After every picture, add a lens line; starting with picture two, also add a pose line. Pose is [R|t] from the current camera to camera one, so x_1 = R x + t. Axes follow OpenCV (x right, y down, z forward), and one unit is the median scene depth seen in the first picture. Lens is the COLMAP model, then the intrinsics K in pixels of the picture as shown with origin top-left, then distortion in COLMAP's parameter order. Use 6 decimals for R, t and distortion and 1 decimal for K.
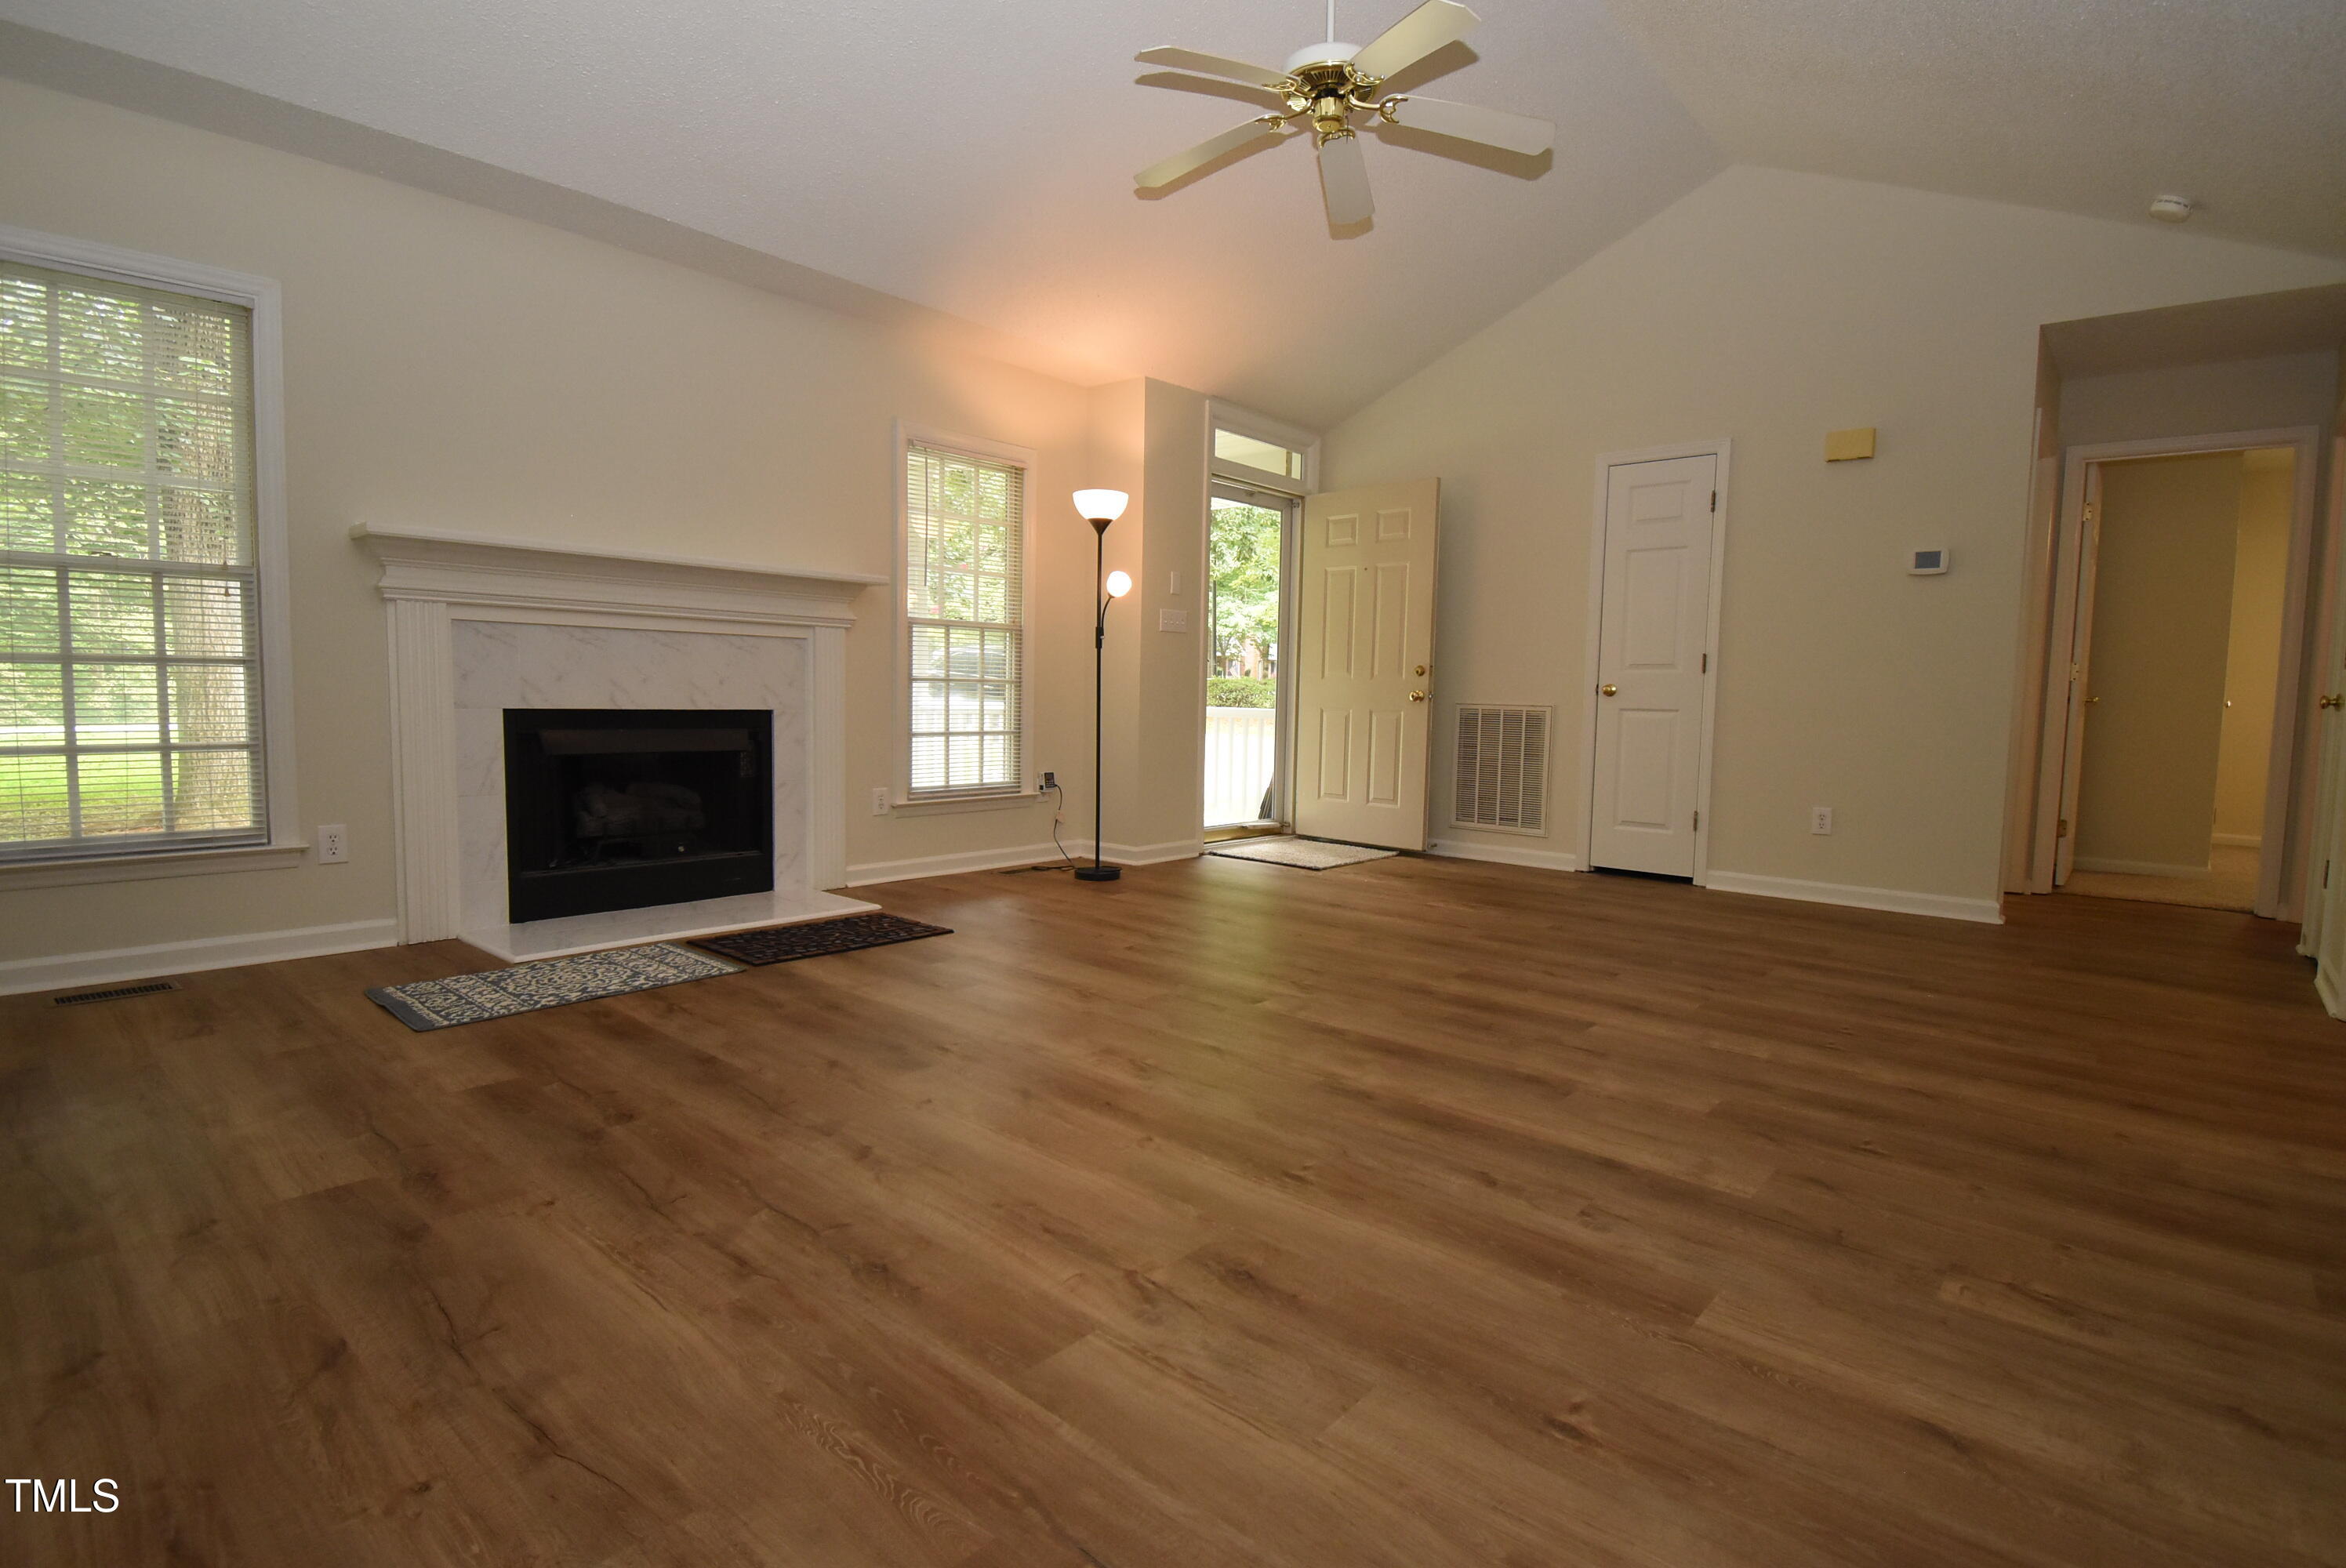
lens RADIAL K [[1151.3, 0, 1189.5], [0, 1151.3, 780.2], [0, 0, 1]] dist [-0.003547, -0.000945]
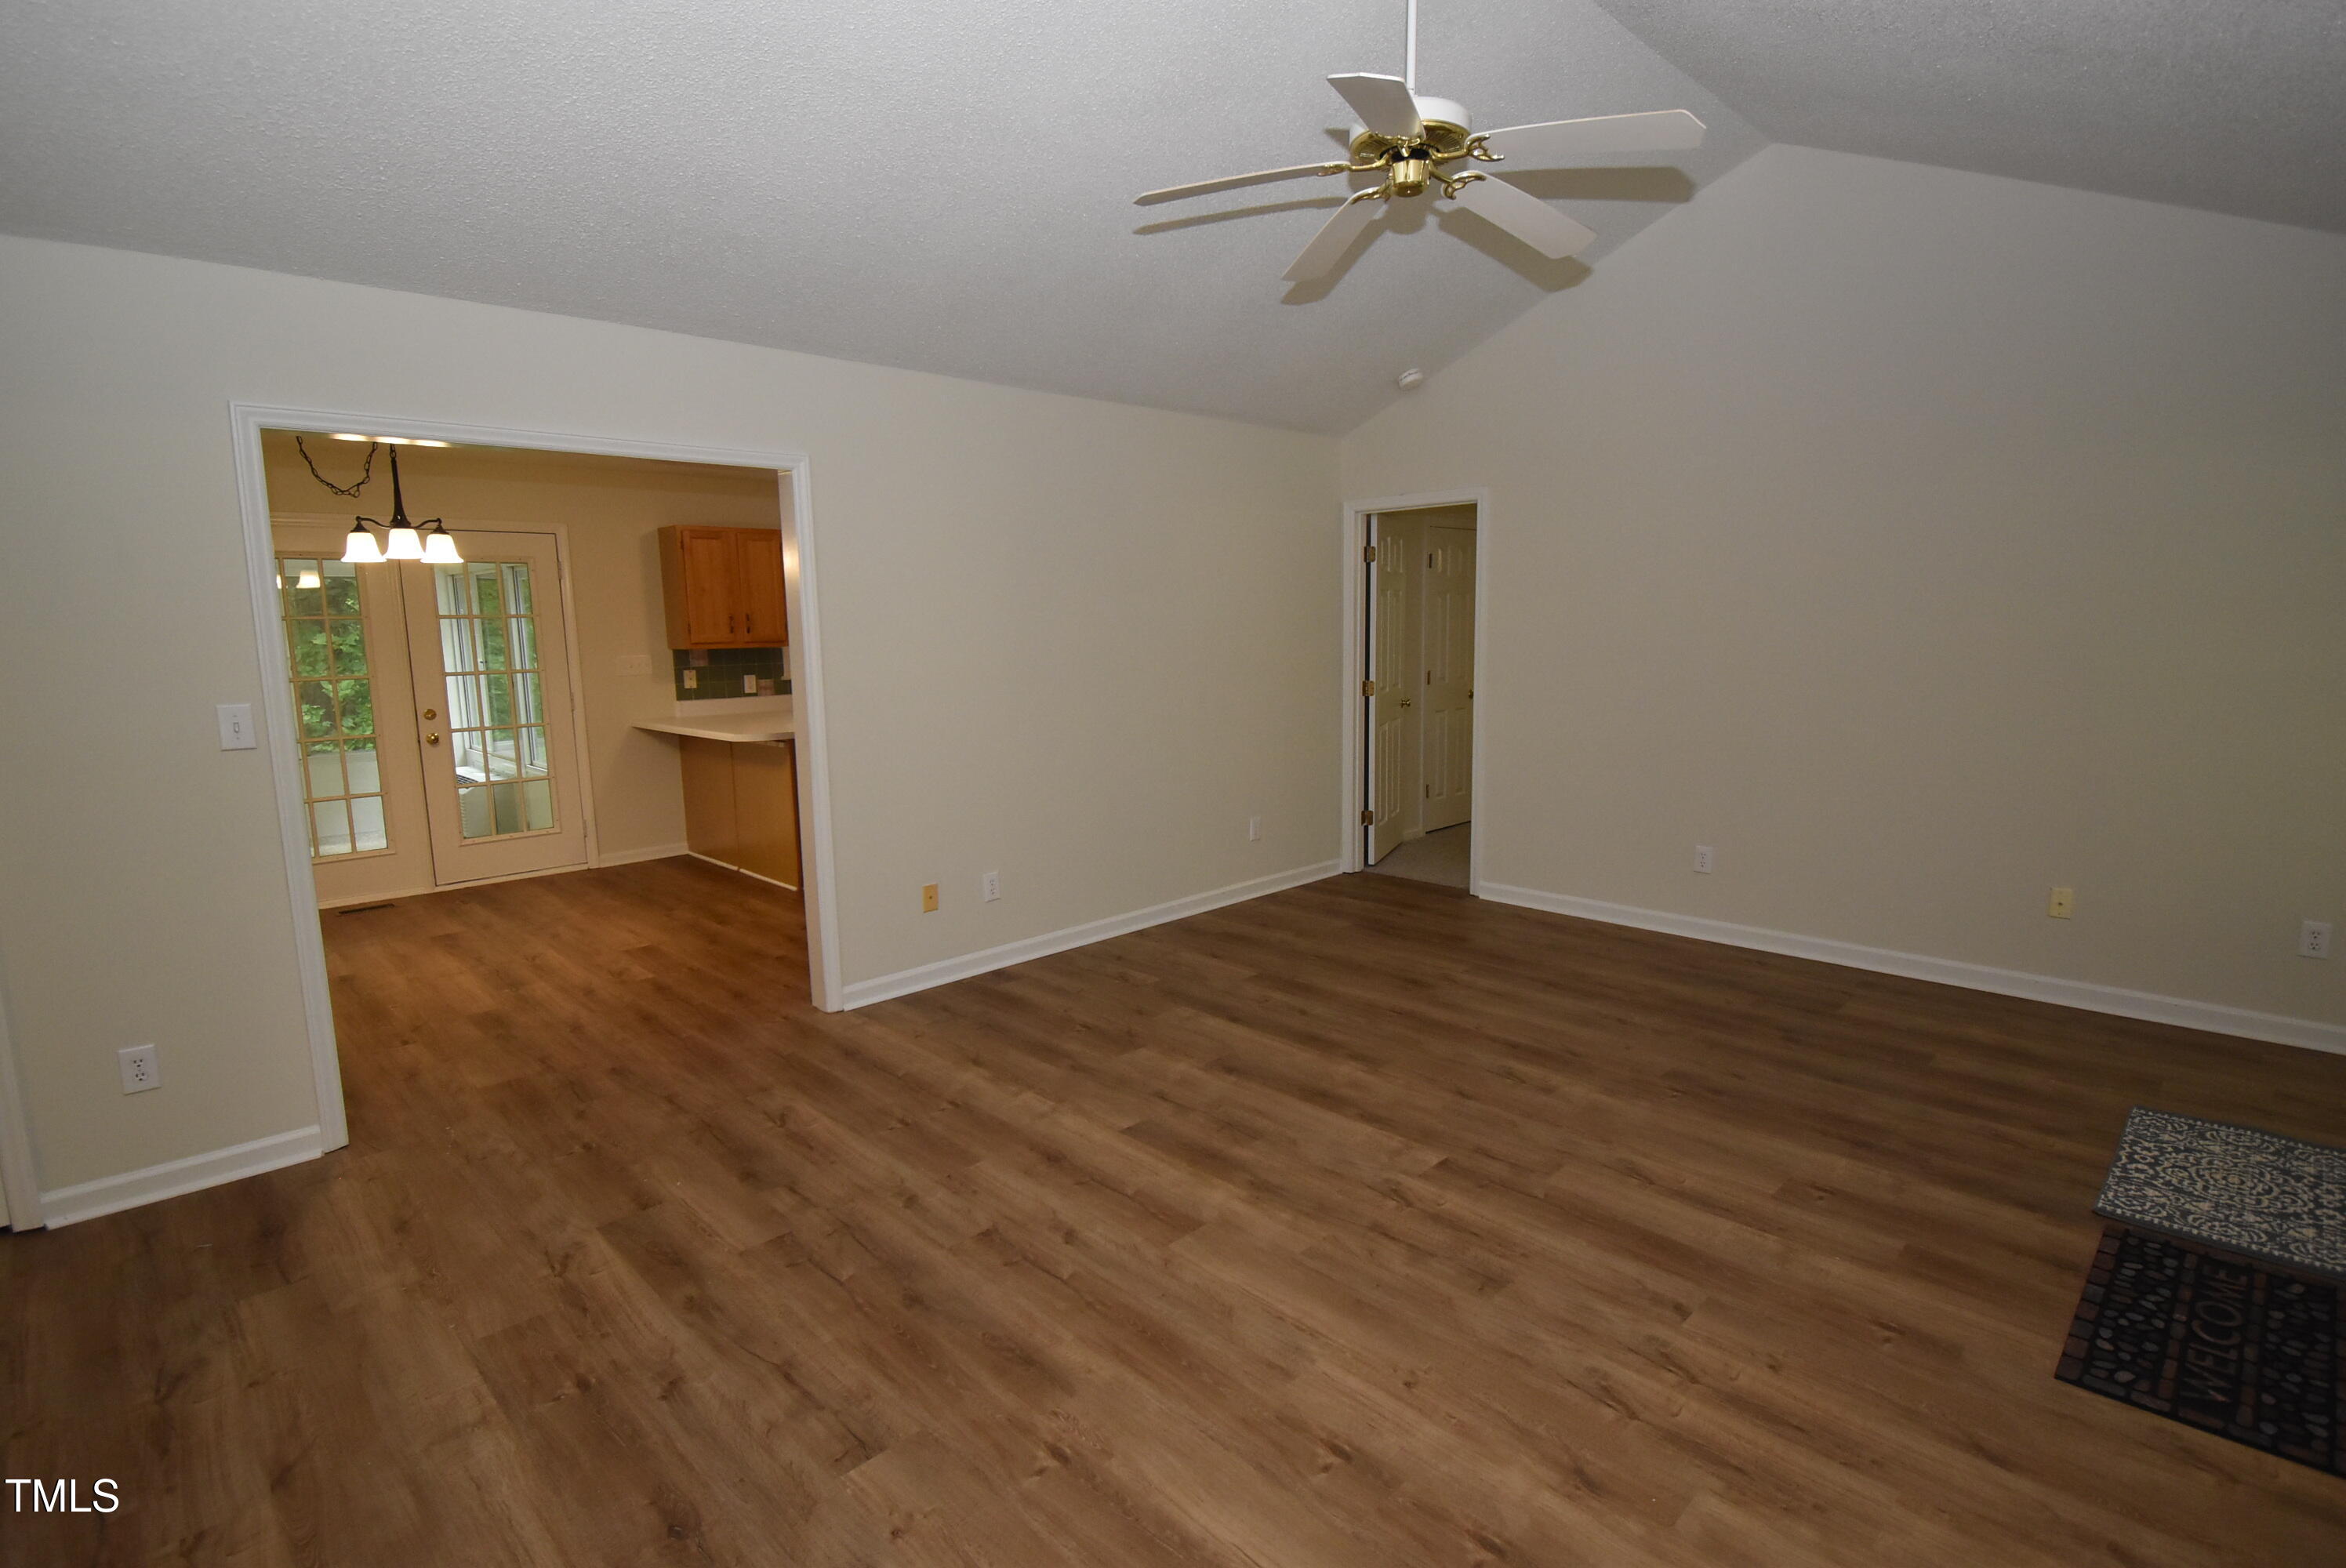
lens RADIAL K [[1151.3, 0, 1189.5], [0, 1151.3, 780.2], [0, 0, 1]] dist [-0.003547, -0.000945]
pose [[-0.997760, -0.013565, 0.065507, 0.283092], [0.000848, 0.976580, 0.215154, -0.432538], [-0.066892, 0.214727, -0.974381, 2.513422]]
